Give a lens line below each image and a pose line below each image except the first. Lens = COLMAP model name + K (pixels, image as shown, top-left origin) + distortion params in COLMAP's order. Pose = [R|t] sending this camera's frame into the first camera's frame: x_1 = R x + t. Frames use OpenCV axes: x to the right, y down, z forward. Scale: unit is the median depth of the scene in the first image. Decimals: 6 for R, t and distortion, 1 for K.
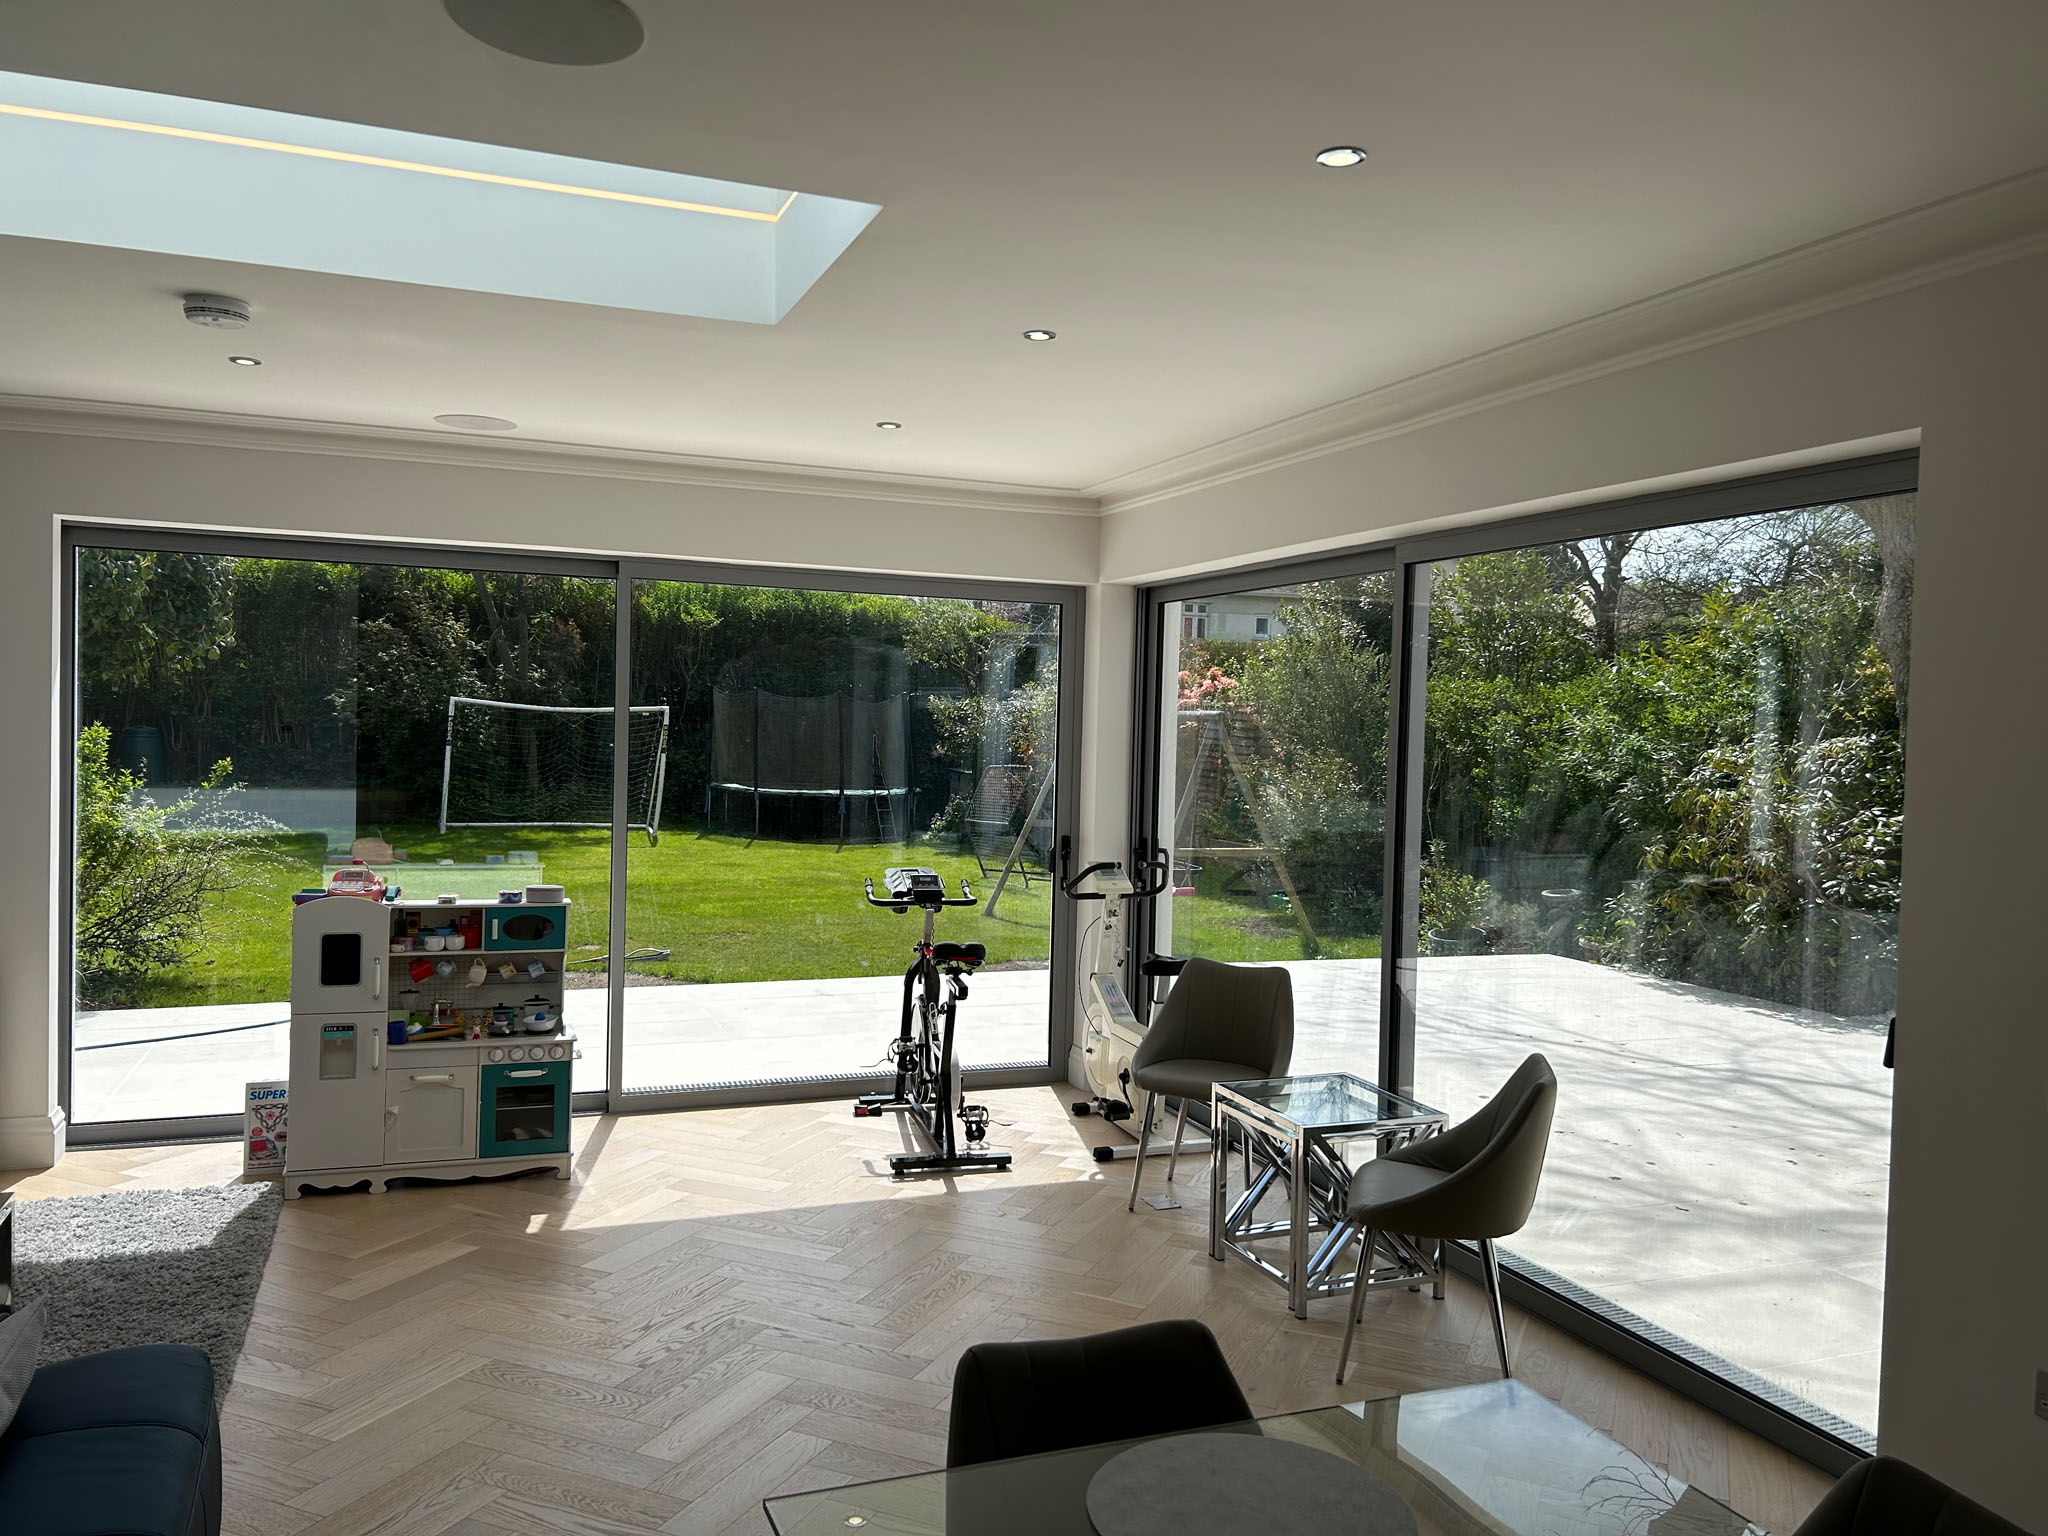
lens RADIAL K [[1533.9, 0, 1023.9], [0, 1533.9, 758.6], [0, 0, 1]] dist [0.063945, -0.062860]
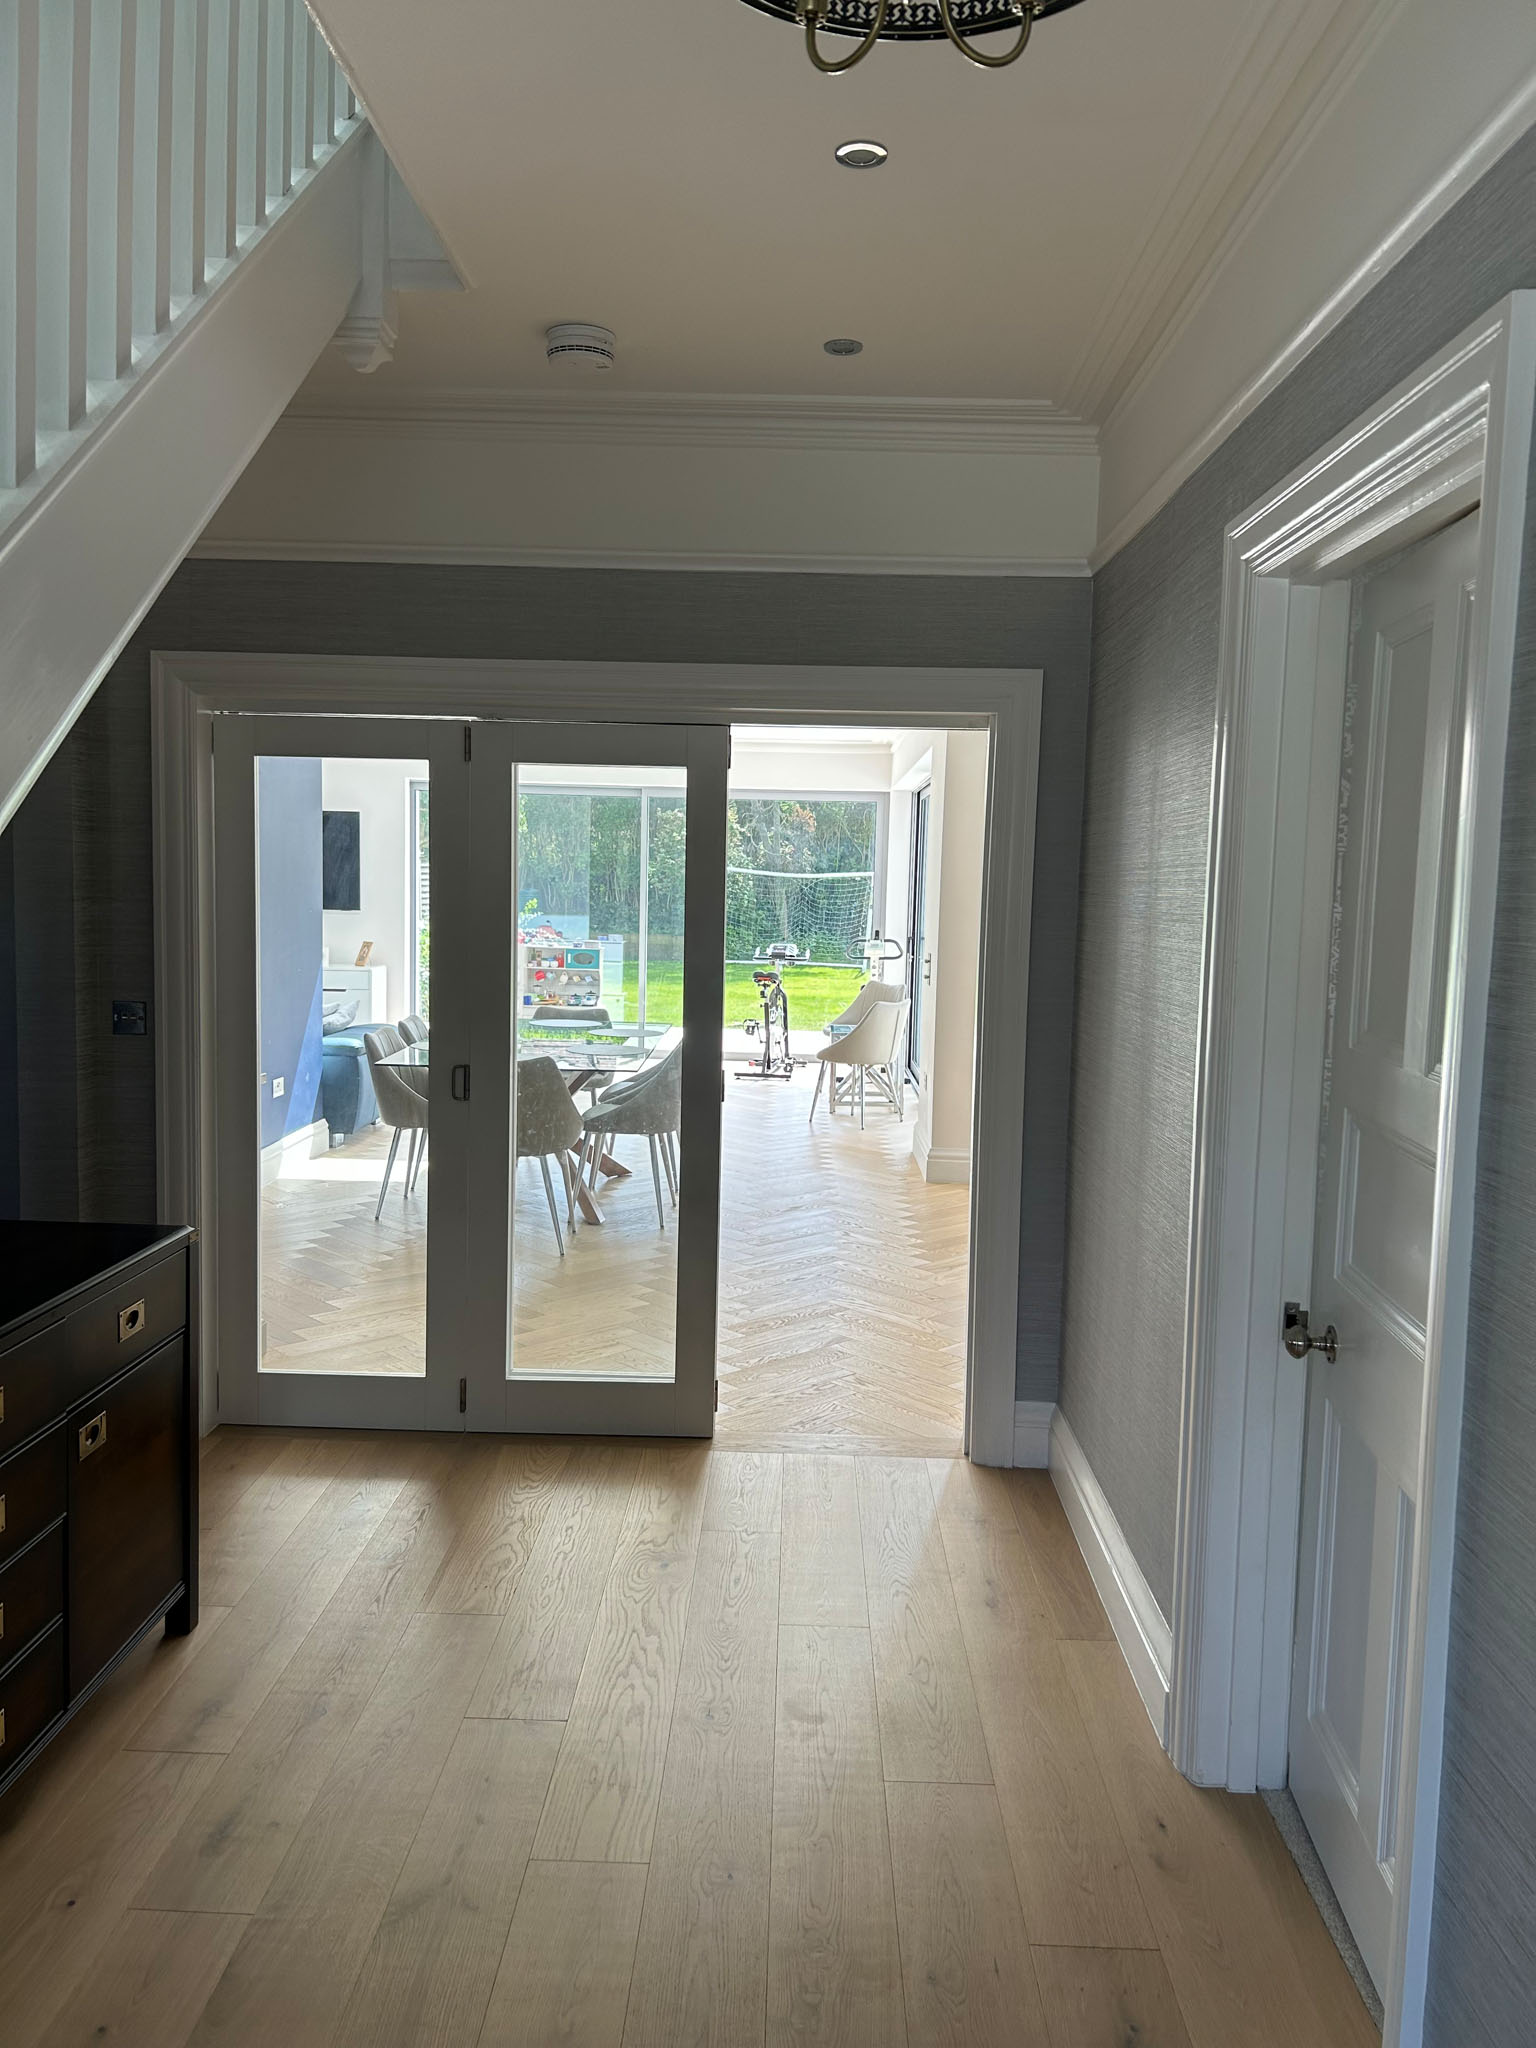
lens RADIAL K [[1533.9, 0, 779.8], [0, 1533.9, 1033.9], [0, 0, 1]] dist [0.063945, -0.062860]
pose [[0.924971, 0.033581, -0.378550, 0.787978], [-0.008947, 0.997736, 0.066648, 0.067967], [0.379932, -0.058261, 0.923178, -0.949817]]
